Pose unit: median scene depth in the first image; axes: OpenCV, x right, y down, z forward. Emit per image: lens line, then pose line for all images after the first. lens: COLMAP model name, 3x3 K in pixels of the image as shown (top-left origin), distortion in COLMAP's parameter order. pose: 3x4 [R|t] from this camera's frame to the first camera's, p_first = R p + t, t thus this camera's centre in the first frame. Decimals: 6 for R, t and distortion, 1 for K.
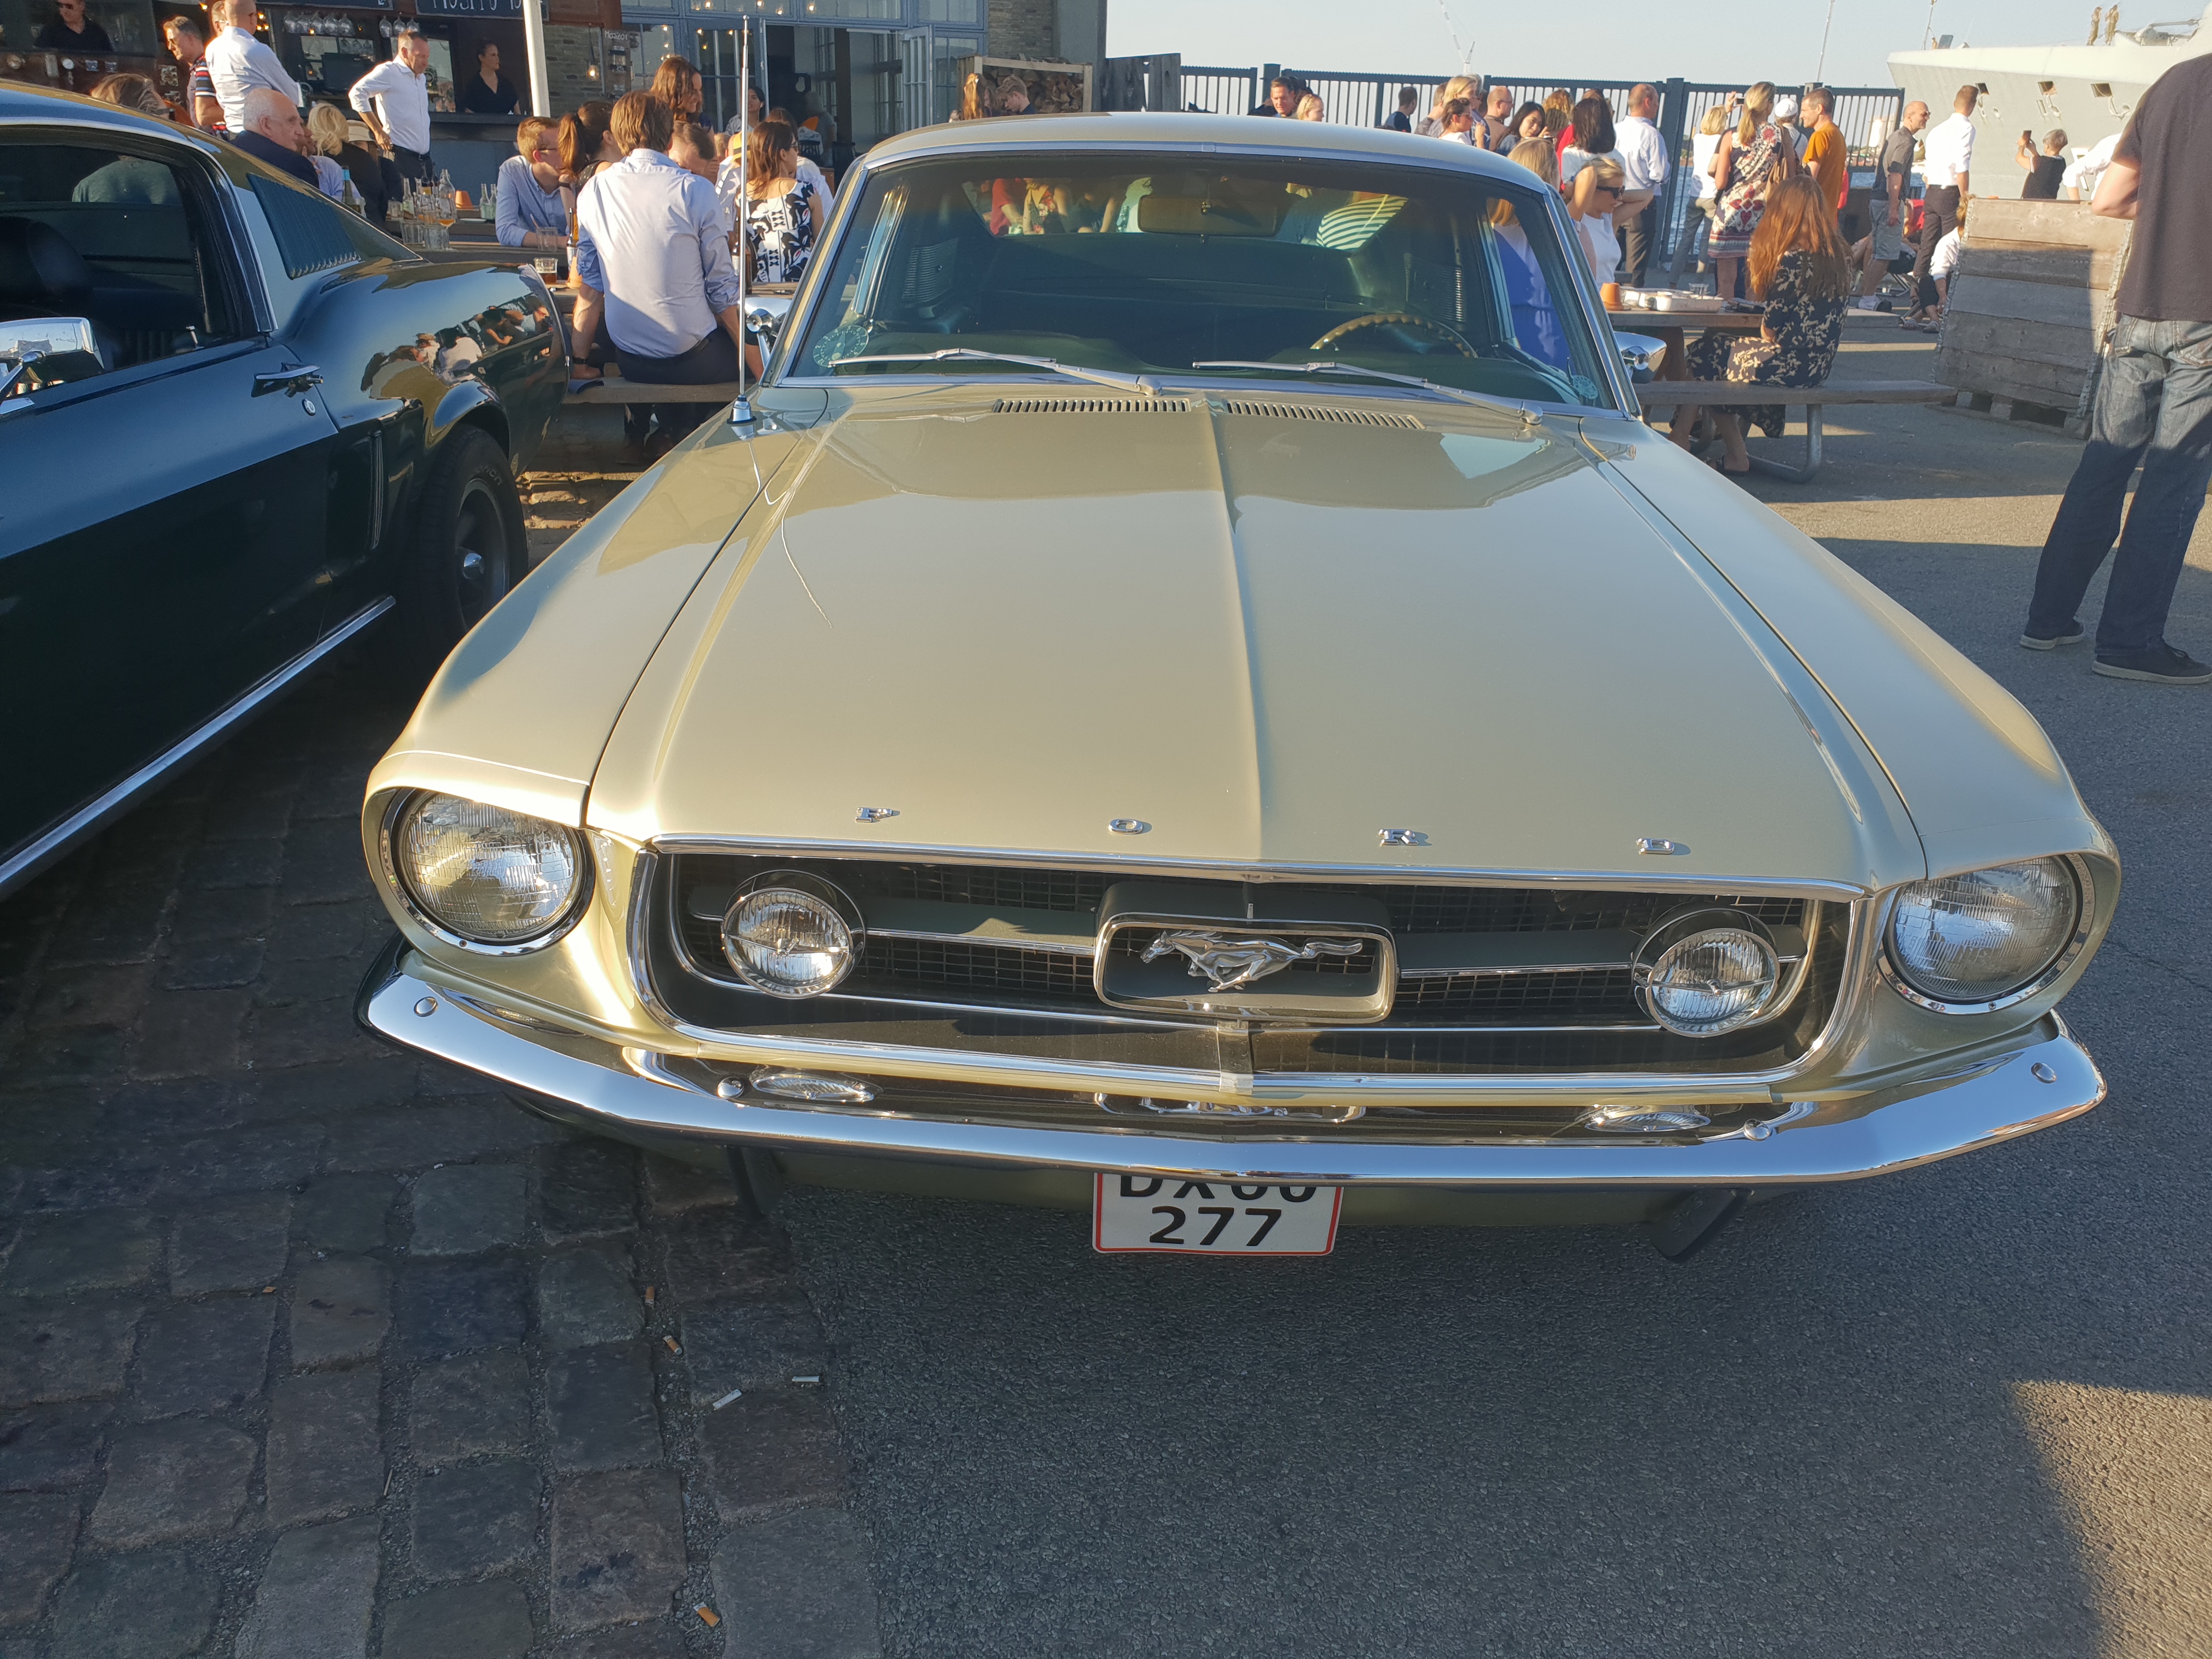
lens RADIAL K [[1758.6, 0, 1102.5], [0, 1758.6, 837.3], [0, 0, 1]] dist [0.001898, 0.029136]
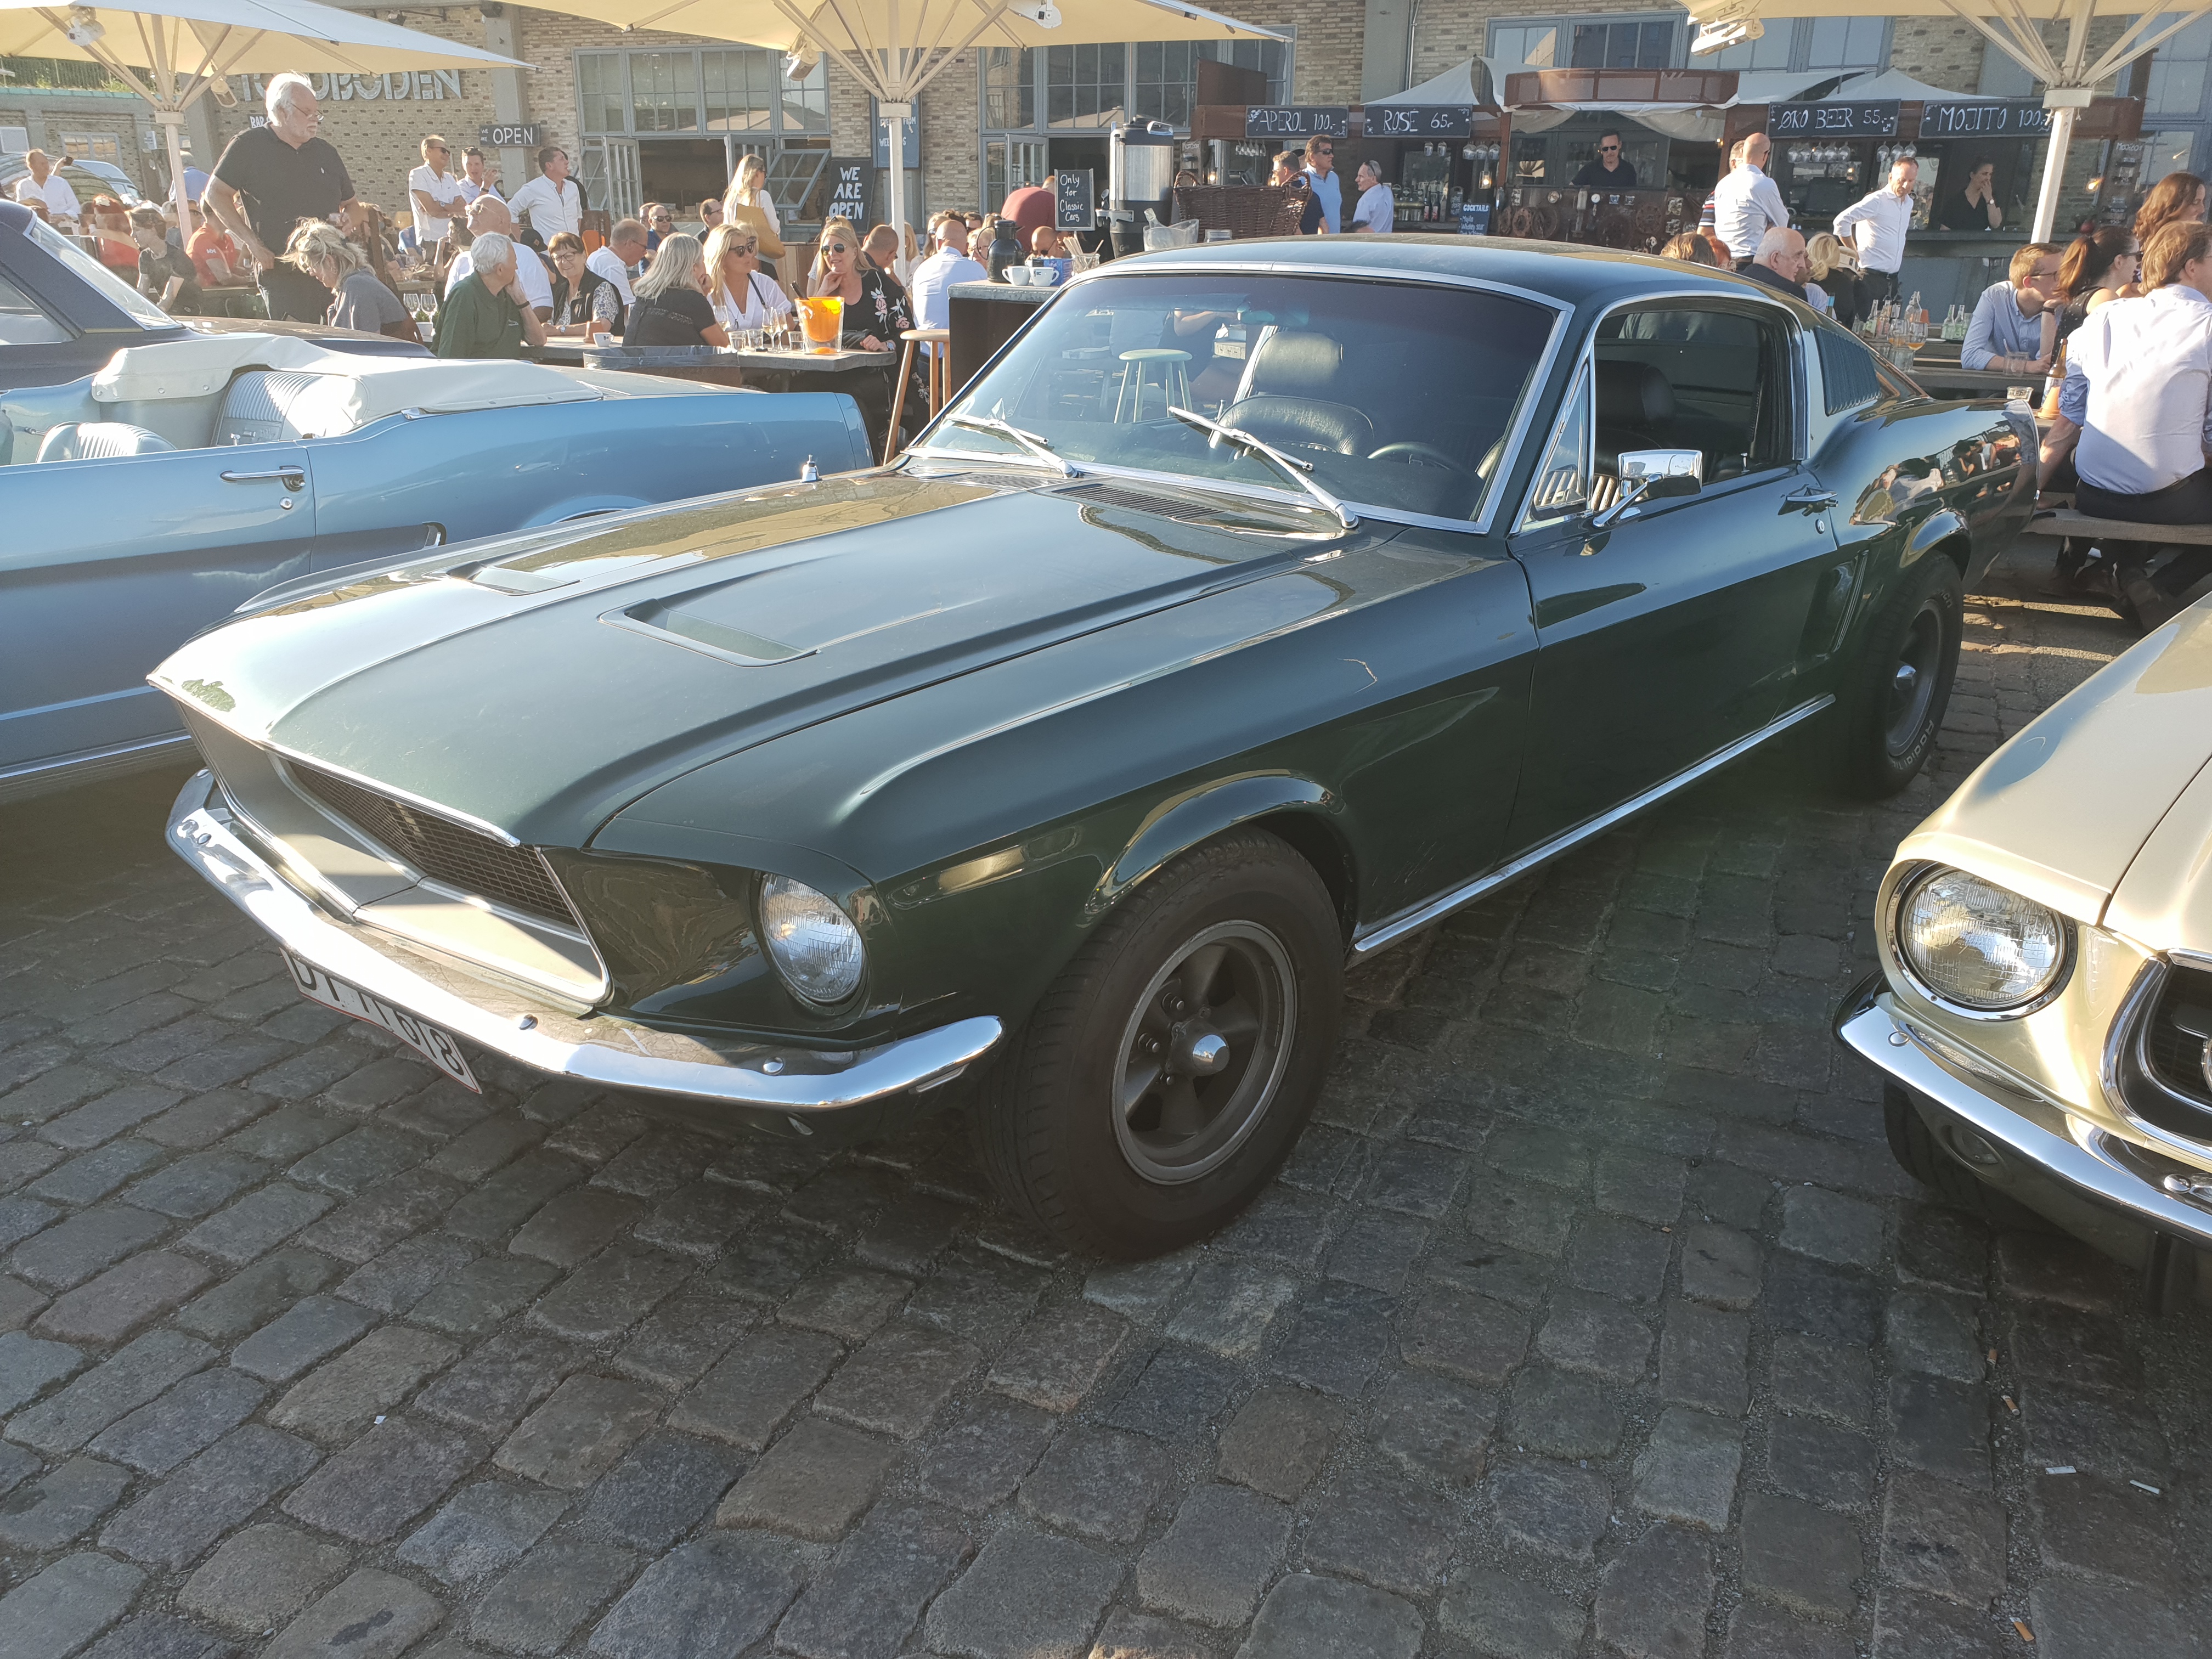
lens RADIAL K [[1758.6, 0, 1102.1], [0, 1758.6, 837.9], [0, 0, 1]] dist [0.001898, 0.029136]
pose [[0.745015, 0.208662, -0.633572, -0.038236], [-0.241176, 0.969821, 0.035804, 0.038581], [0.621922, 0.126127, 0.772855, -0.233883]]
